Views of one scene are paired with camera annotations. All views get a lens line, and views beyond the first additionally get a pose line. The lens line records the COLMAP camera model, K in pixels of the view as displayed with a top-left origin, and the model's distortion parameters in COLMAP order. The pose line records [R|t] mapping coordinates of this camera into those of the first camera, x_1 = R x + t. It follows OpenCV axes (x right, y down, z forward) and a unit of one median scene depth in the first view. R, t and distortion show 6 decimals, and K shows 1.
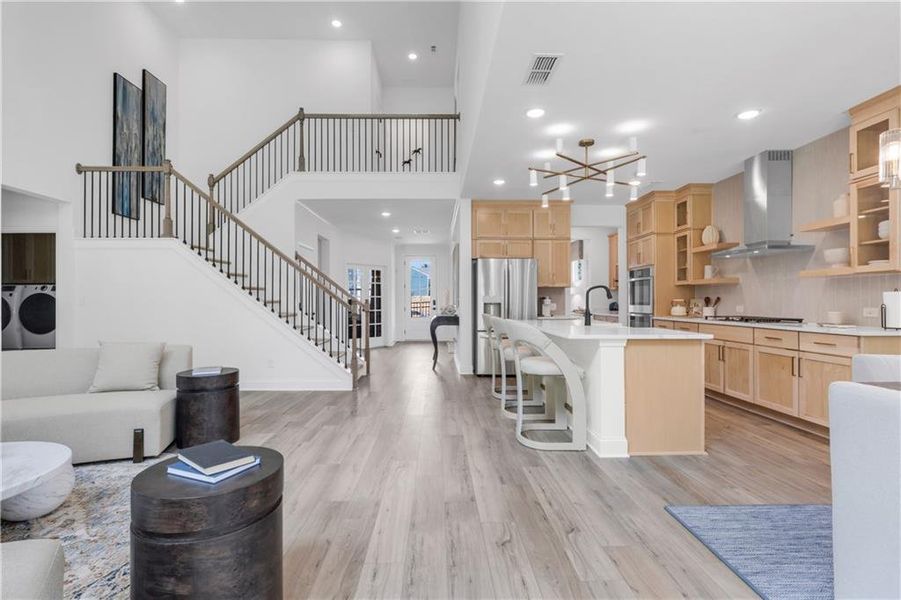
lens RADIAL K [[431.0, 0, 450.7], [0, 431.0, 299.1], [0, 0, 1]] dist [0.001043, -0.003705]
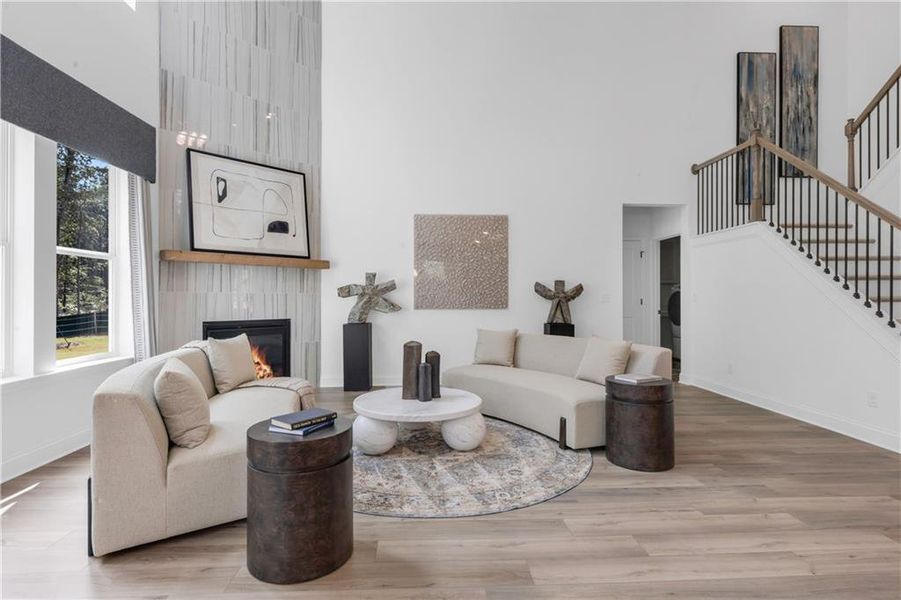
lens RADIAL K [[463.1, 0, 444.9], [0, 463.1, 297.5], [0, 0, 1]] dist [0.003118, -0.000297]
pose [[0.022931, 0.003063, -0.999732, 0.215753], [0.003692, 0.999988, 0.003148, -0.001726], [0.999730, -0.003763, 0.022919, 0.346941]]
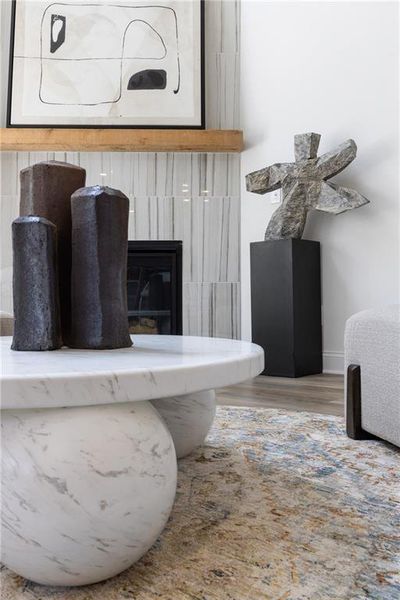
lens RADIAL K [[545.6, 0, 197.6], [0, 545.6, 300.5], [0, 0, 1]] dist [0.001580, 0.000000]
pose [[-0.696739, -0.000893, -0.717324, -0.285943], [0.005068, 0.999968, -0.006167, 0.118285], [0.717307, -0.007933, -0.696712, 0.516379]]
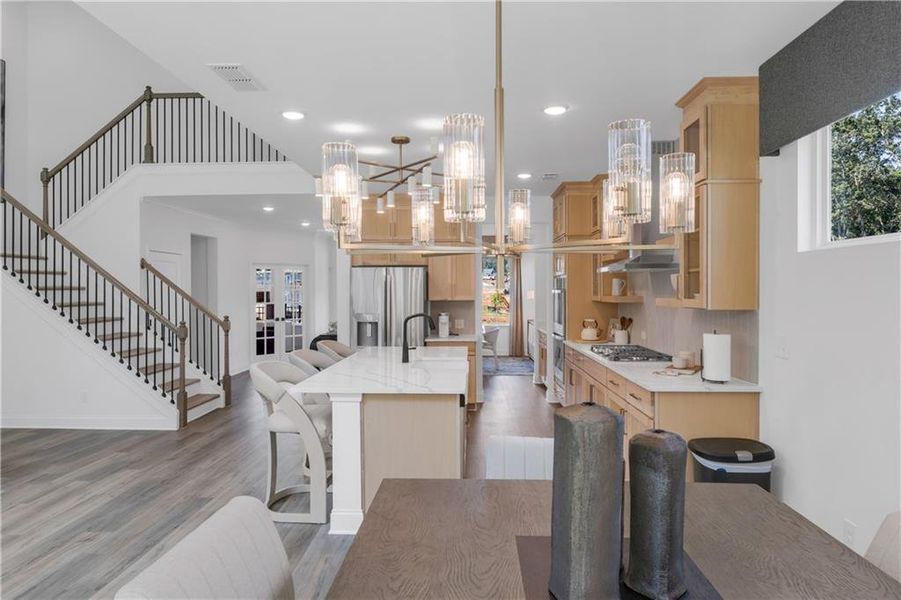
lens RADIAL K [[545.0, 0, 457.7], [0, 545.0, 292.8], [0, 0, 1]] dist [0.000705, -0.001384]
pose [[0.998085, -0.000678, -0.061849, 0.354410], [0.001221, 0.999961, 0.008734, -0.059391], [0.061841, -0.008792, 0.998047, -0.021656]]
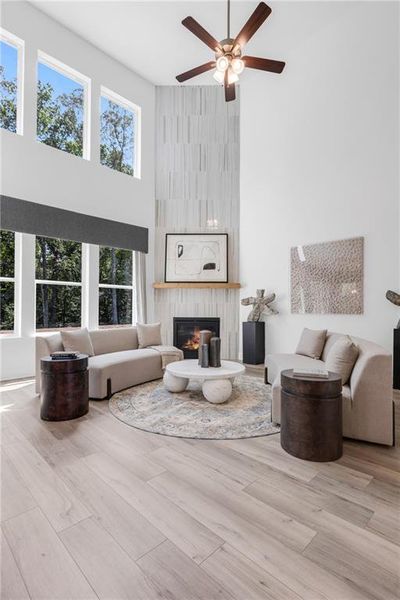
lens RADIAL K [[292.7, 0, 198.1], [0, 292.7, 308.9], [0, 0, 1]] dist [-0.001359, -0.000060]
pose [[-0.732771, -0.001978, -0.680472, 0.037824], [-0.001426, 0.999998, -0.001371, 0.013816], [0.680474, -0.000034, -0.732772, 0.772179]]
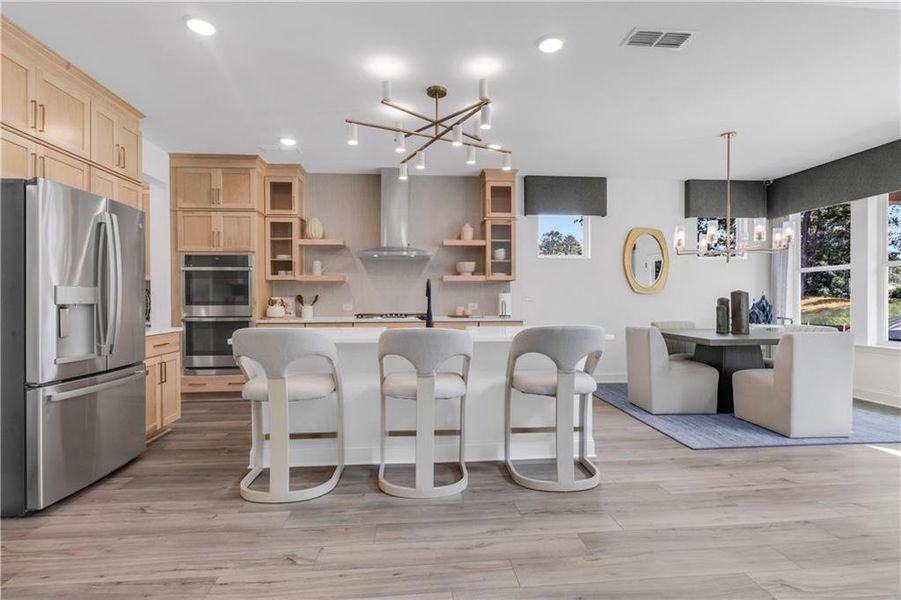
lens RADIAL K [[431.0, 0, 448.0], [0, 431.0, 297.7], [0, 0, 1]] dist [0.001043, -0.003705]
pose [[-0.061651, 0.006119, 0.998079, -0.326585], [0.000182, 0.999981, -0.006119, 0.005931], [-0.998098, -0.000195, -0.061651, 0.746262]]
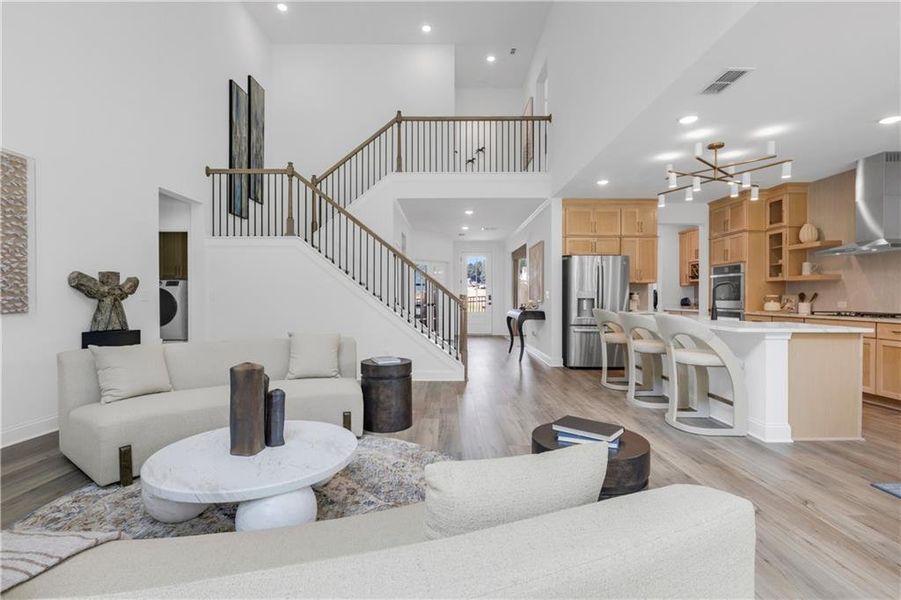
lens RADIAL K [[431.0, 0, 449.0], [0, 431.0, 296.5], [0, 0, 1]] dist [0.001043, -0.003705]
pose [[0.999726, 0.002151, -0.023311, -0.224203], [-0.002049, 0.999988, 0.004393, 0.000496], [0.023320, -0.004344, 0.999719, -0.047732]]
